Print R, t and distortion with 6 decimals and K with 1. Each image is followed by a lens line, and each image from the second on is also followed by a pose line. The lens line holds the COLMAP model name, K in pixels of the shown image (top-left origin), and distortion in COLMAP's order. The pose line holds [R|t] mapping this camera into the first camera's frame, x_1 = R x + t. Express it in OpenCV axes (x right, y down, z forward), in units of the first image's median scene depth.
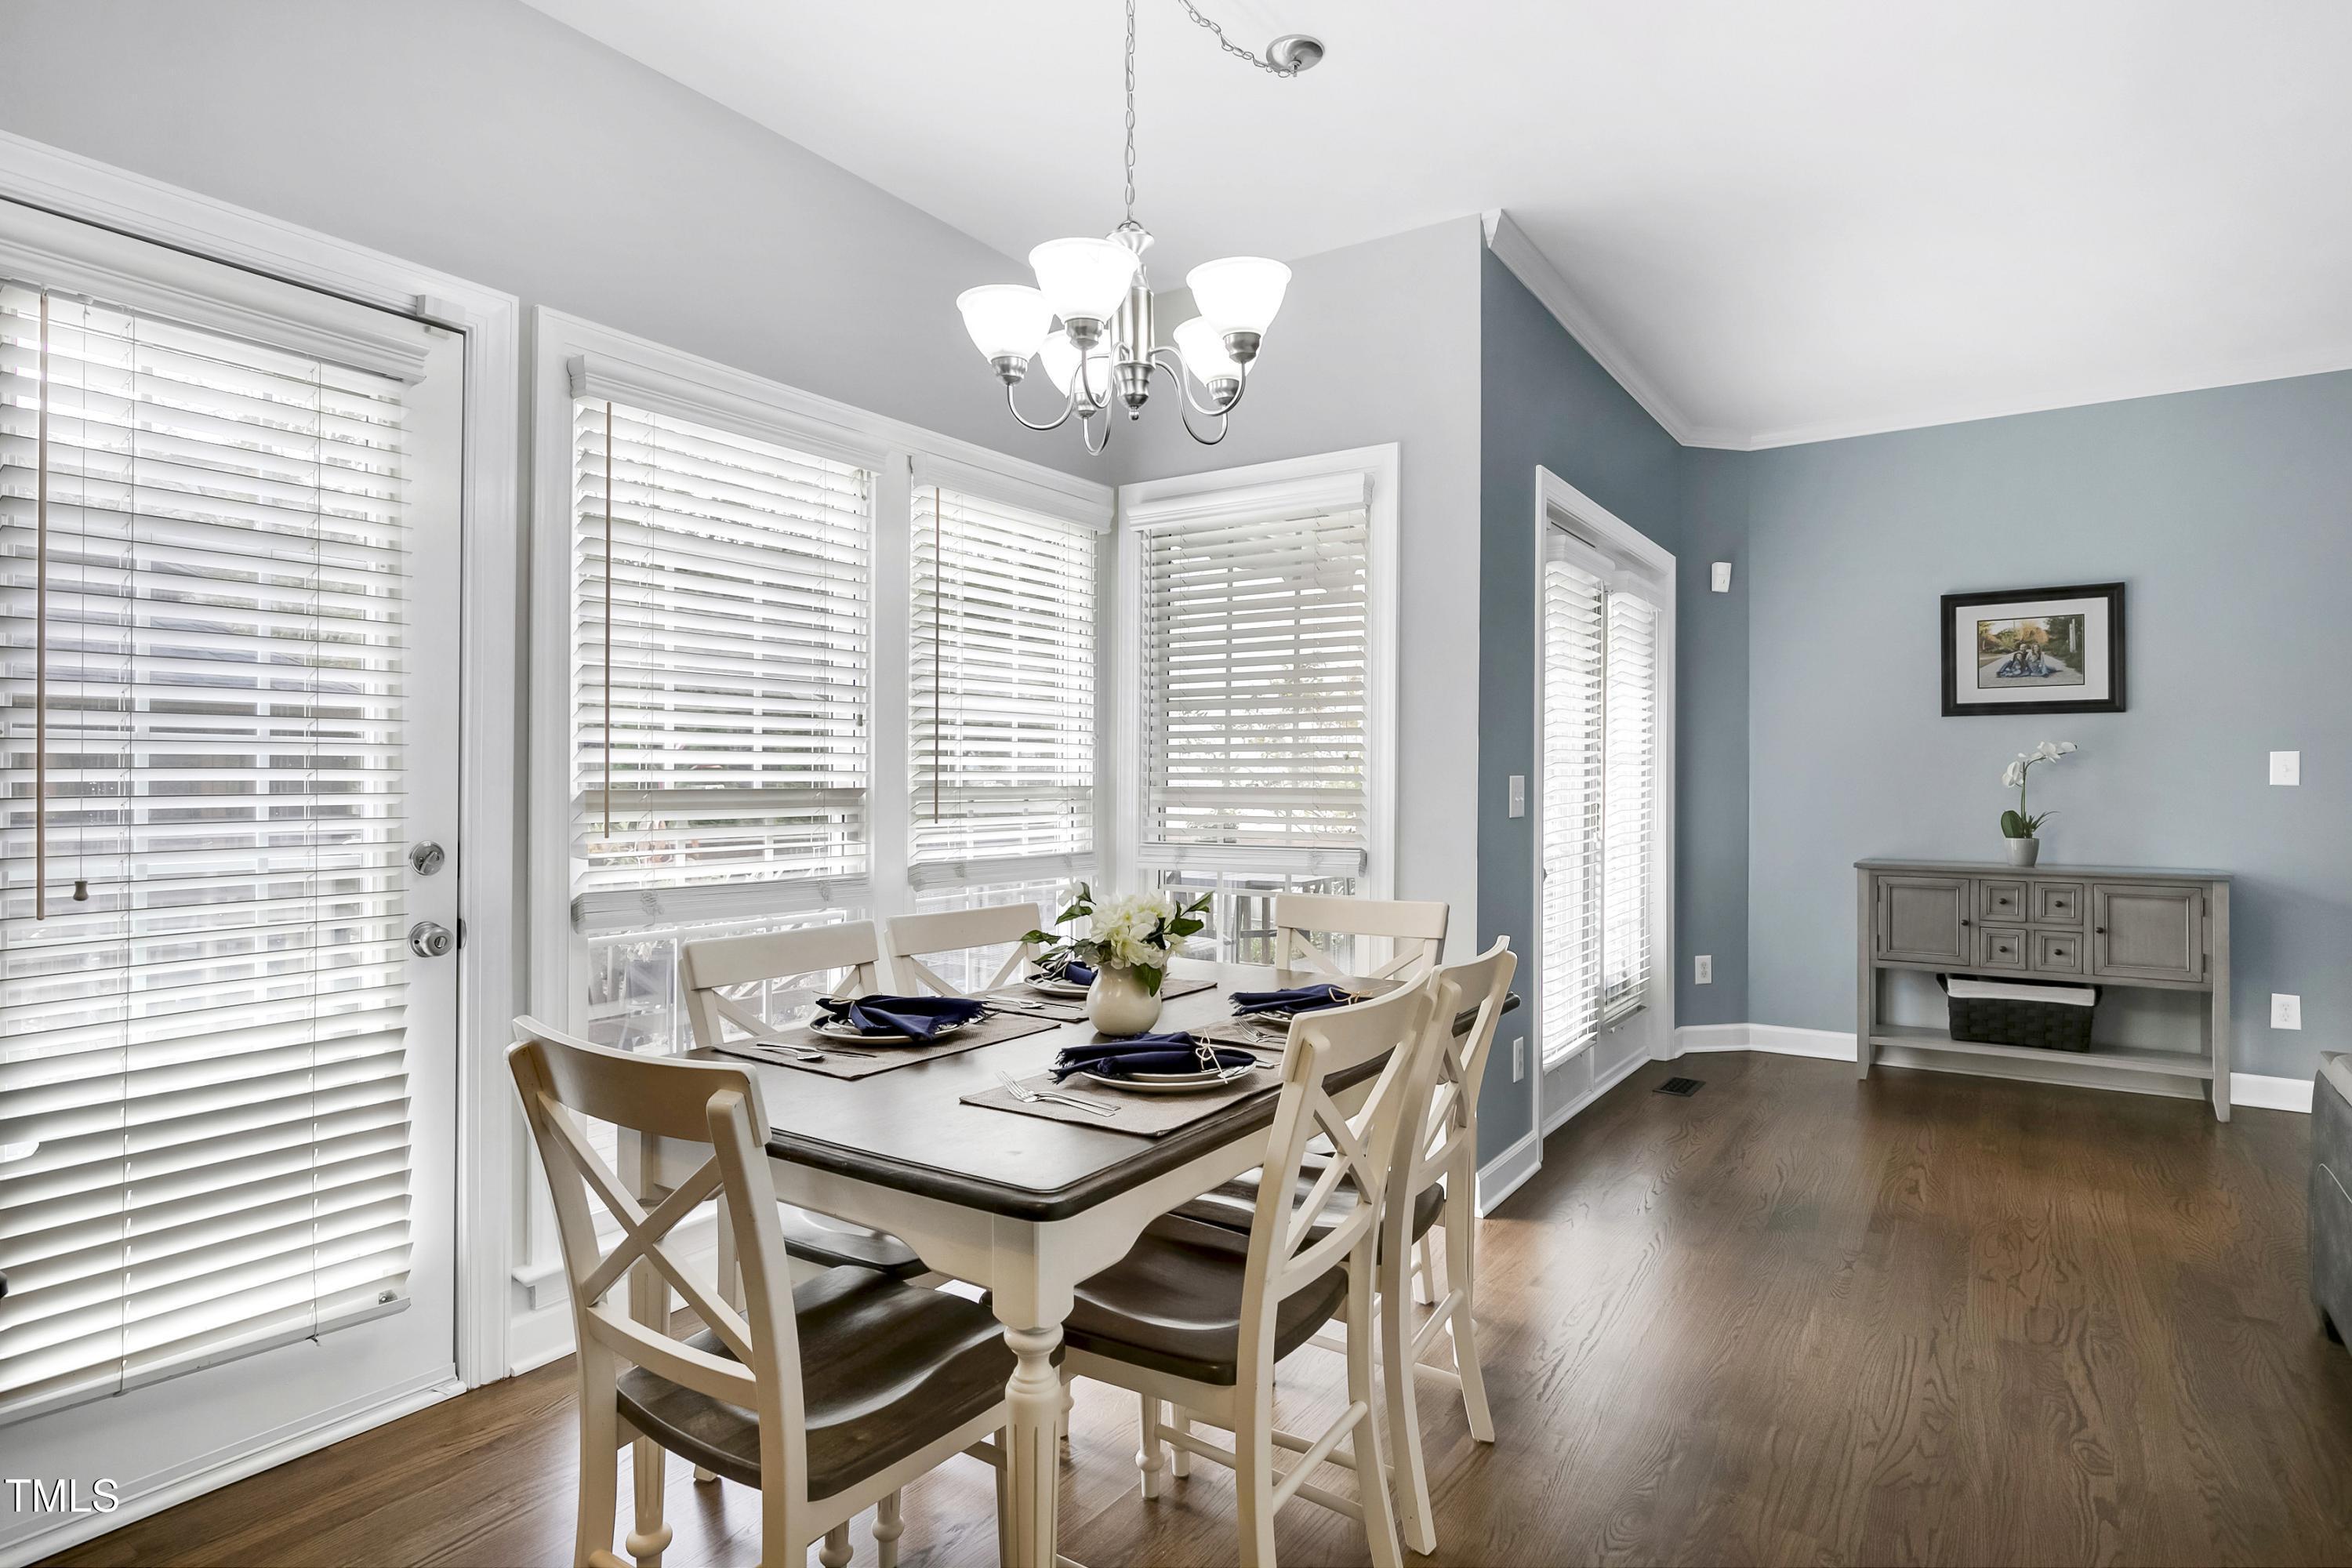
lens RADIAL K [[1242.5, 0, 1173.4], [0, 1242.5, 782.1], [0, 0, 1]] dist [0.002159, 0.001135]
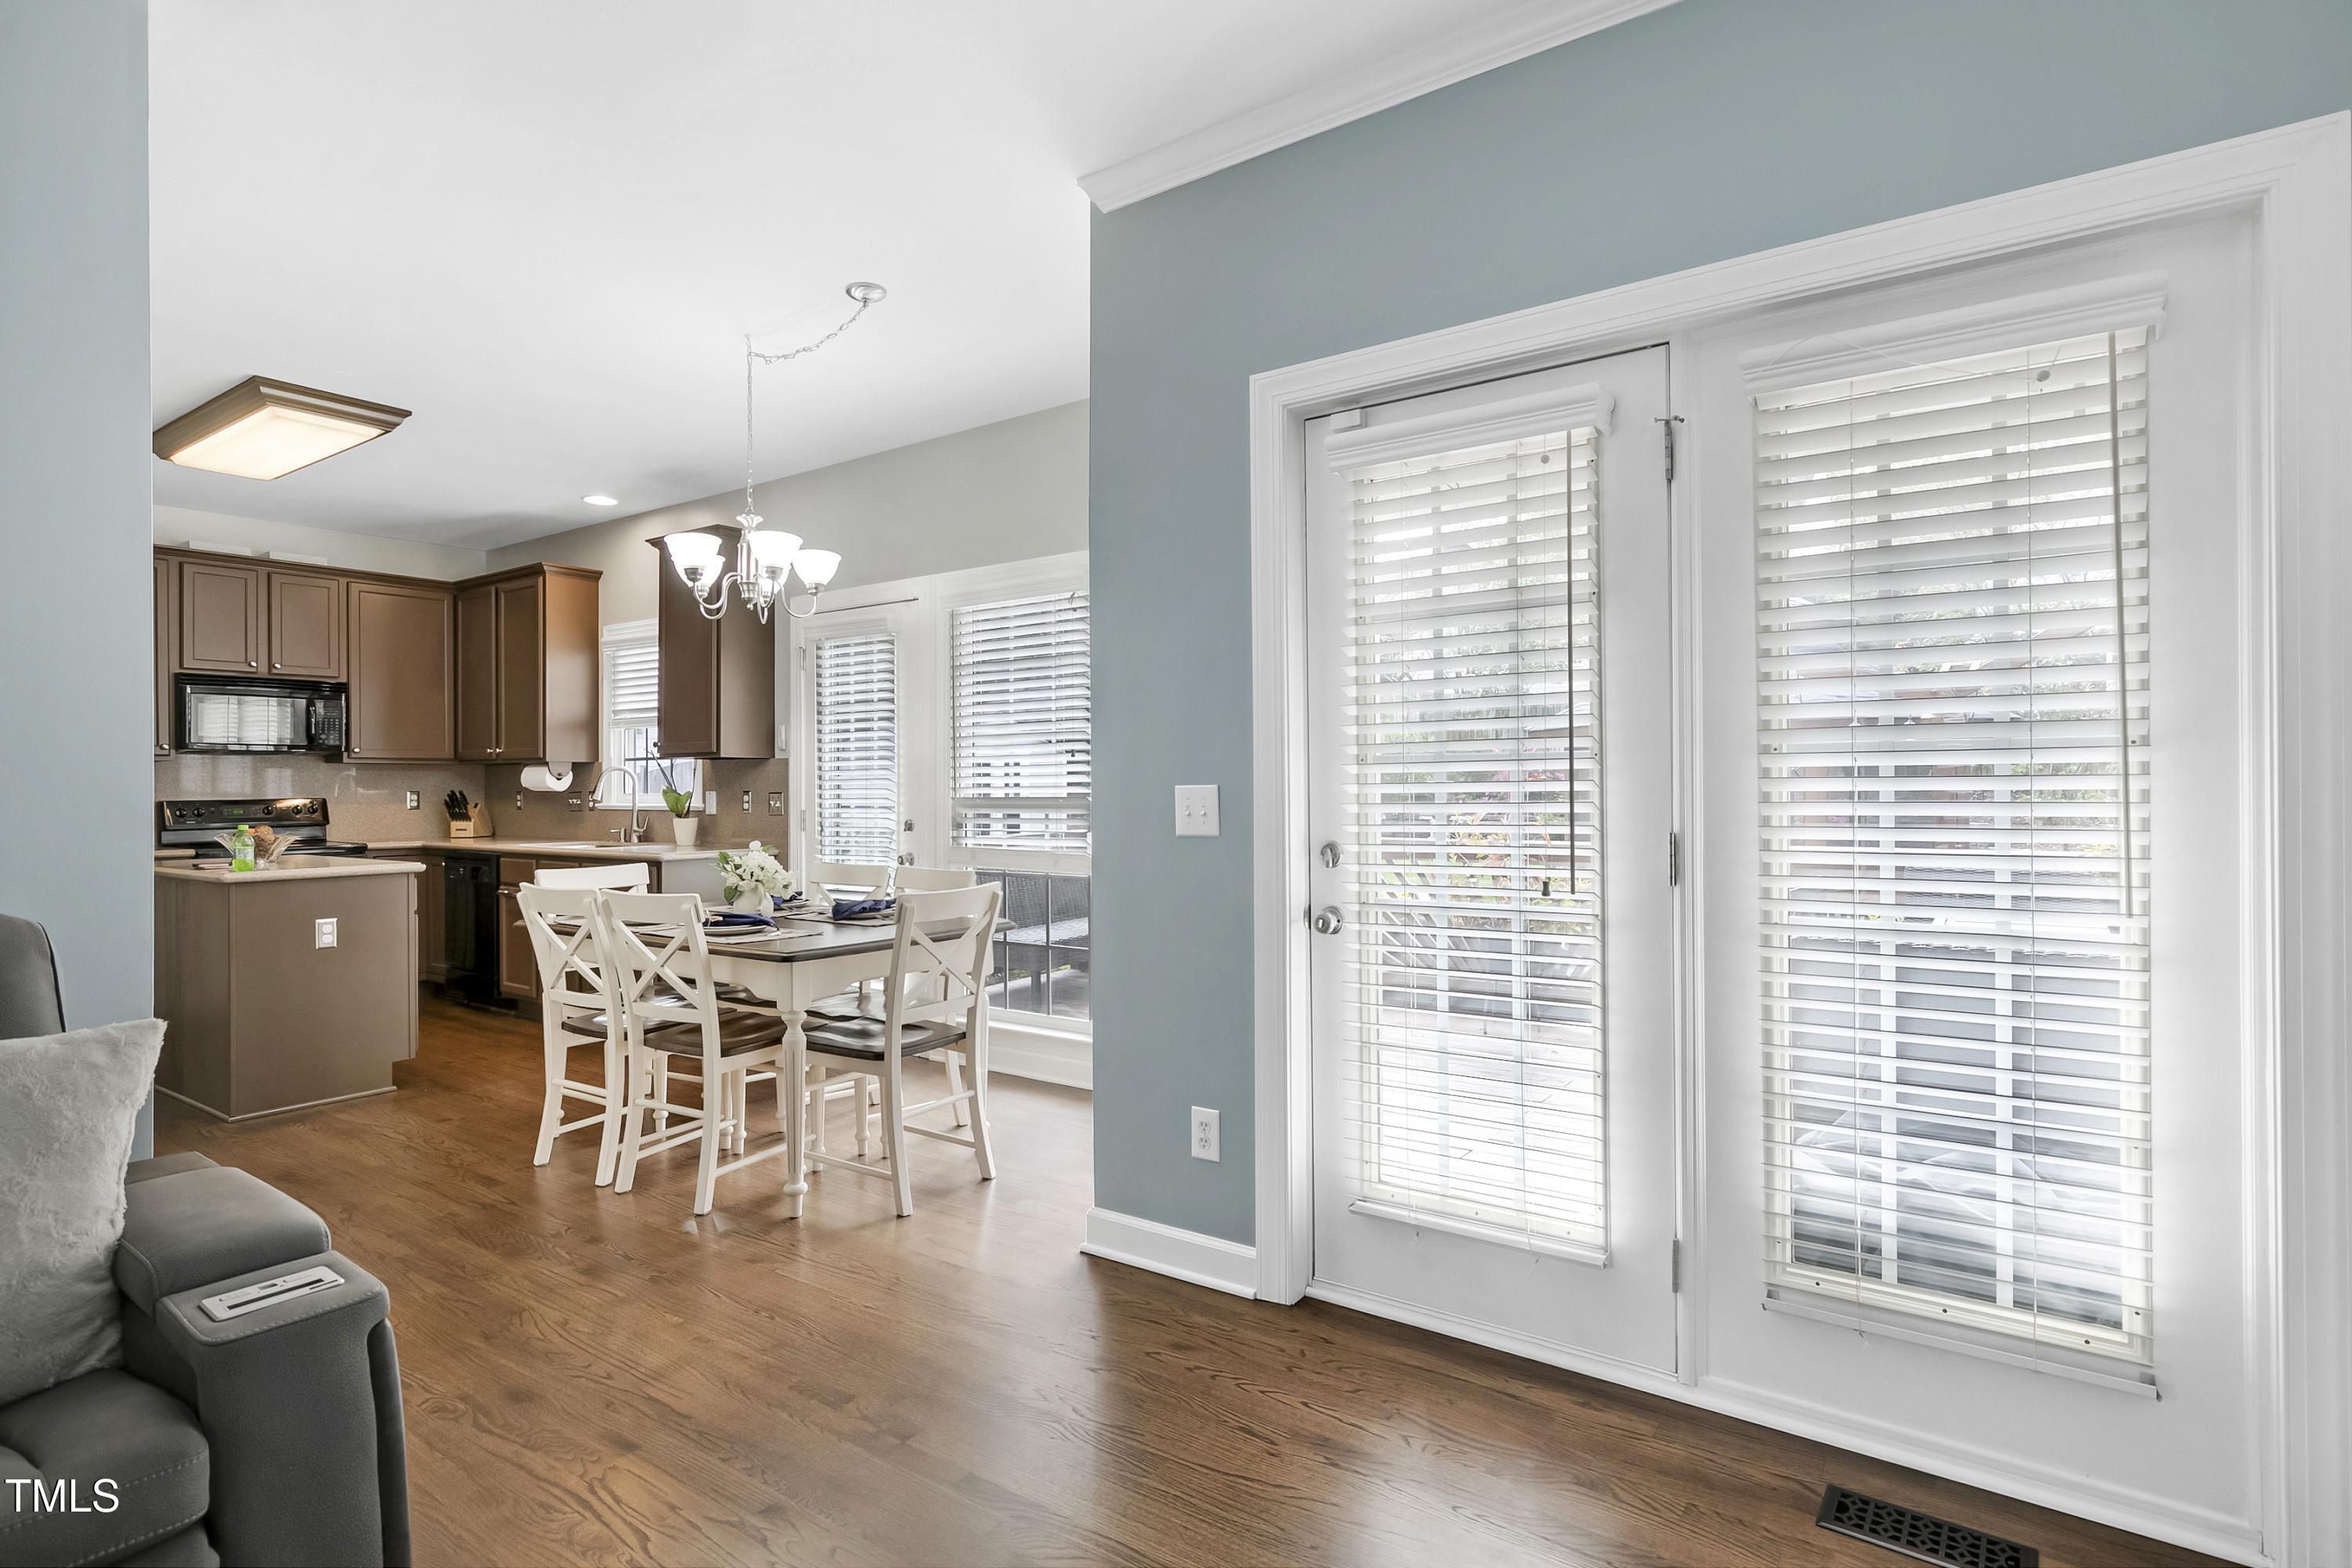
lens RADIAL K [[1241.9, 0, 1167.2], [0, 1241.9, 783.2], [0, 0, 1]] dist [0.018411, -0.000440]
pose [[-0.055366, -0.006432, -0.998445, 0.863290], [0.002264, 0.999976, -0.006567, -0.001589], [0.998464, -0.002625, -0.055350, 0.794301]]
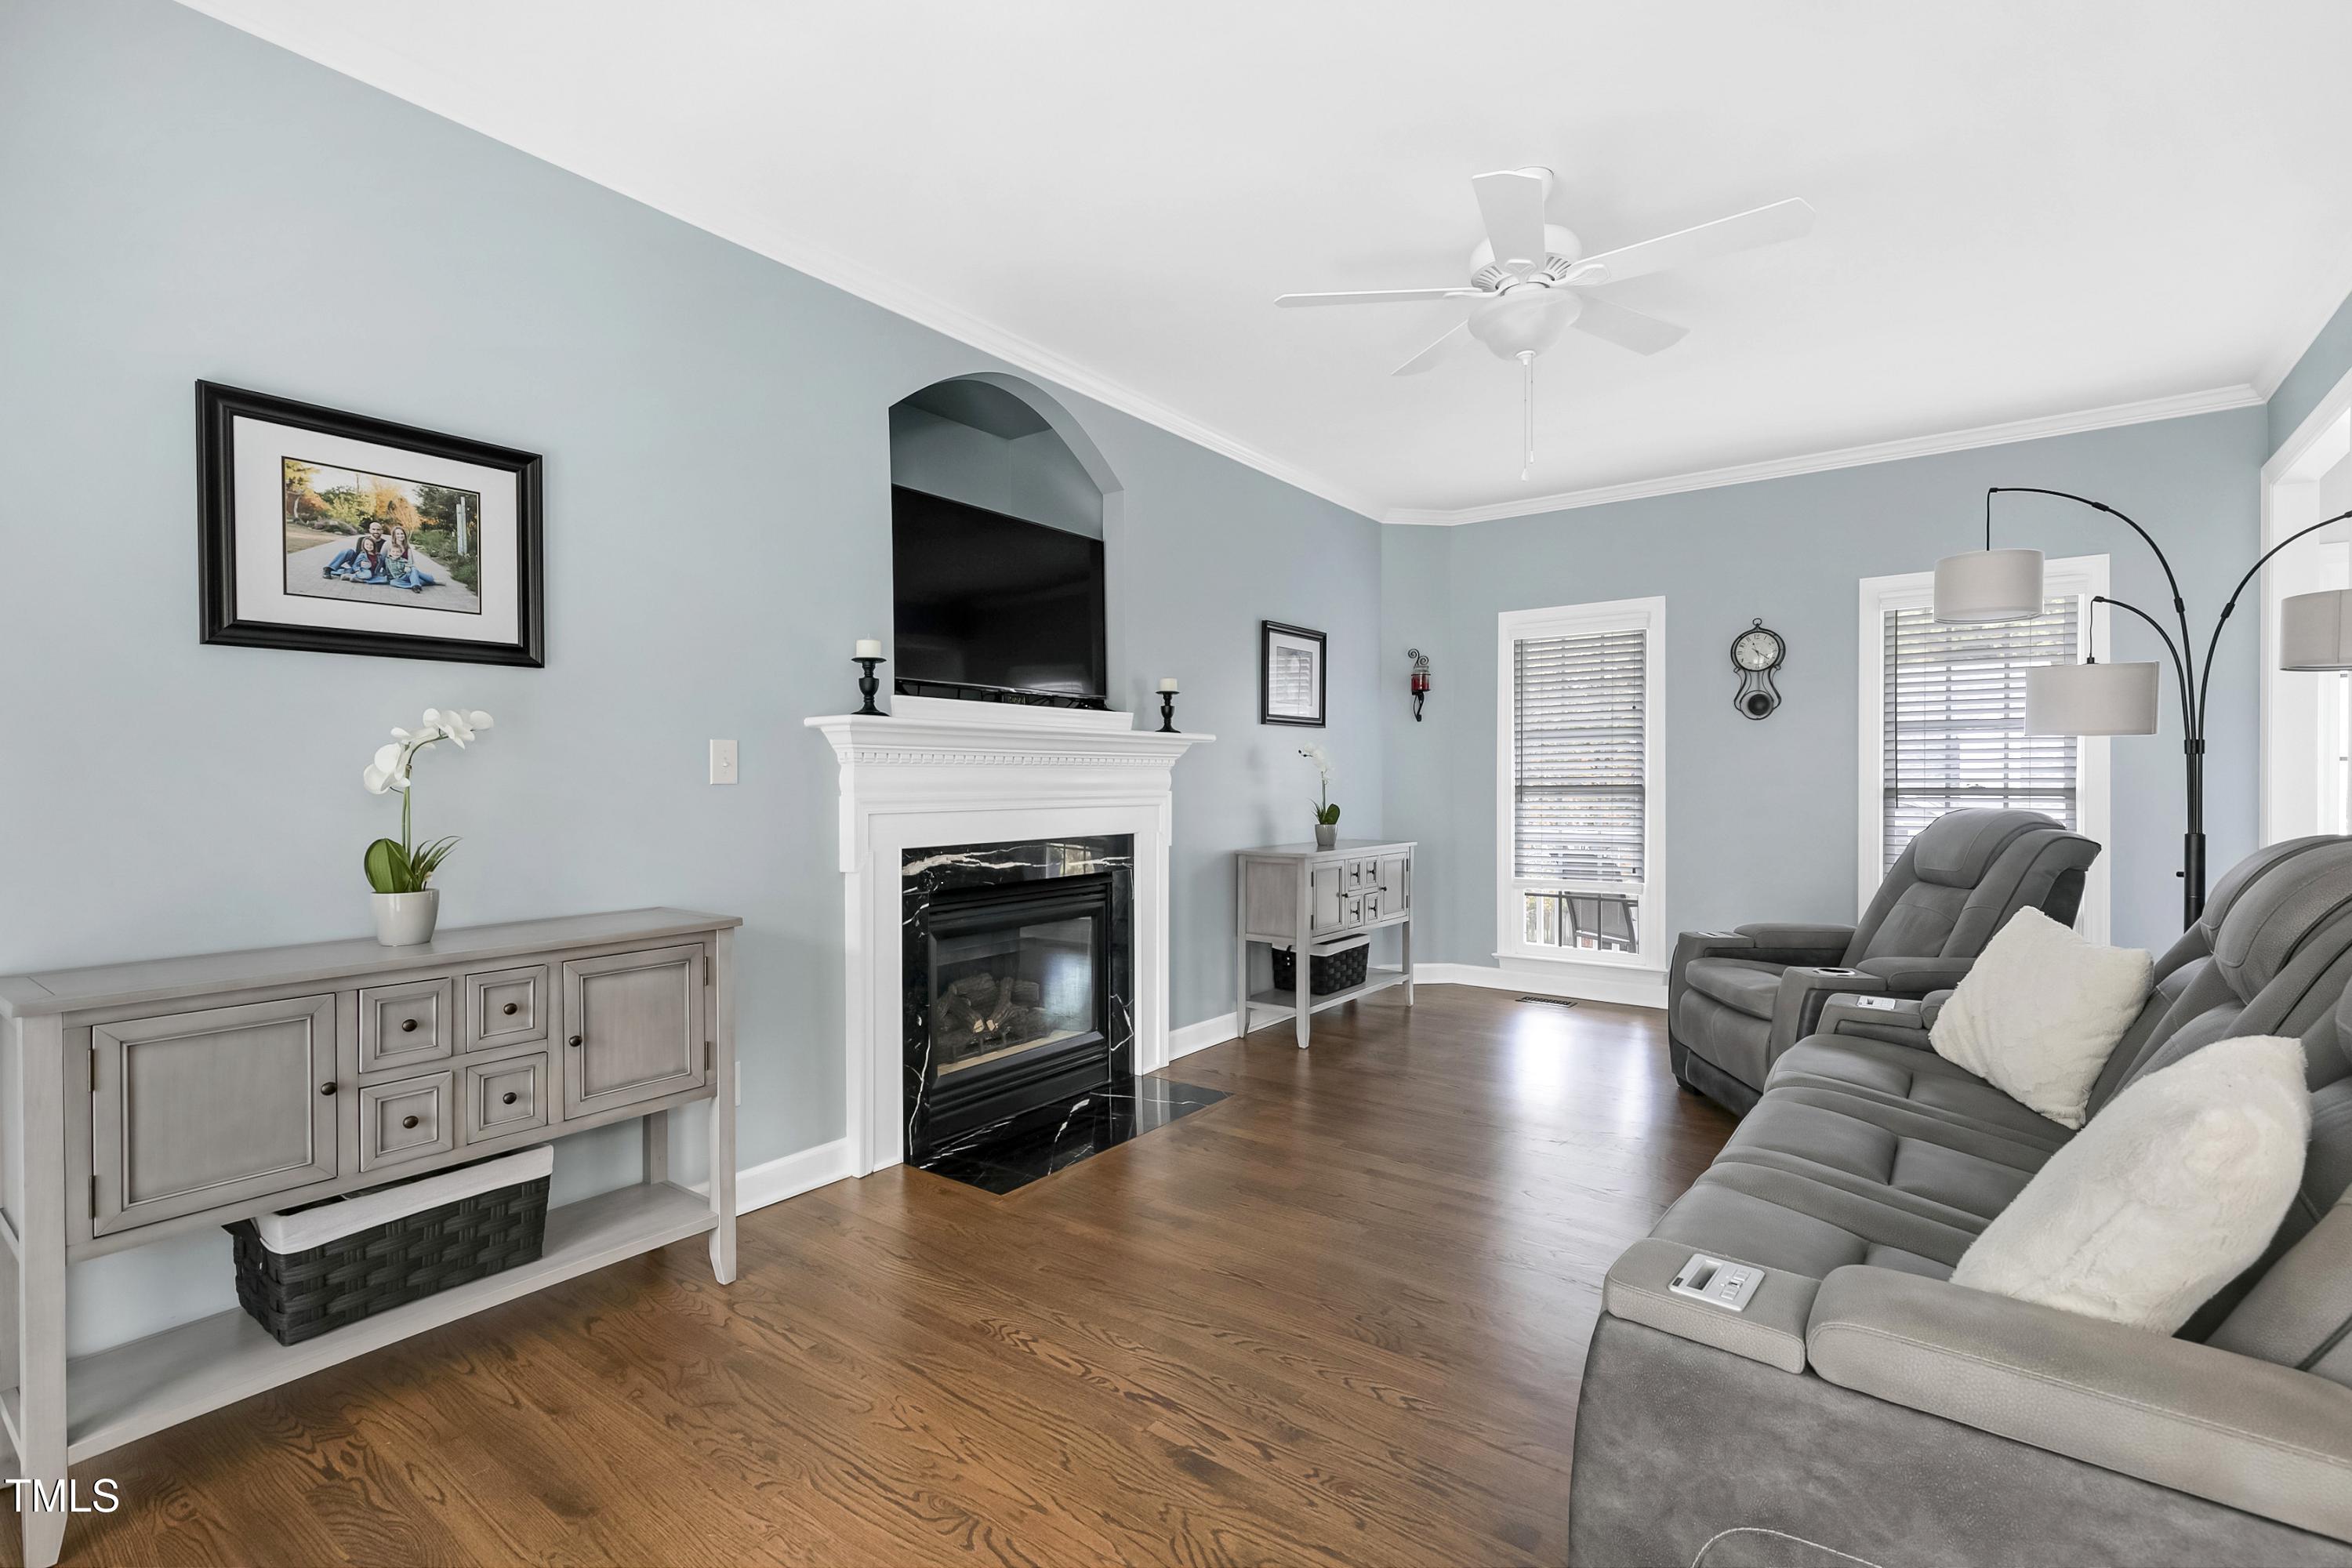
lens RADIAL K [[1061.6, 0, 1169.2], [0, 1061.6, 781.1], [0, 0, 1]] dist [0.008987, 0.000250]
pose [[0.064577, -0.010720, 0.997855, 0.263936], [0.002742, 0.999940, 0.010565, -0.004907], [-0.997909, 0.002054, 0.064603, 0.670516]]
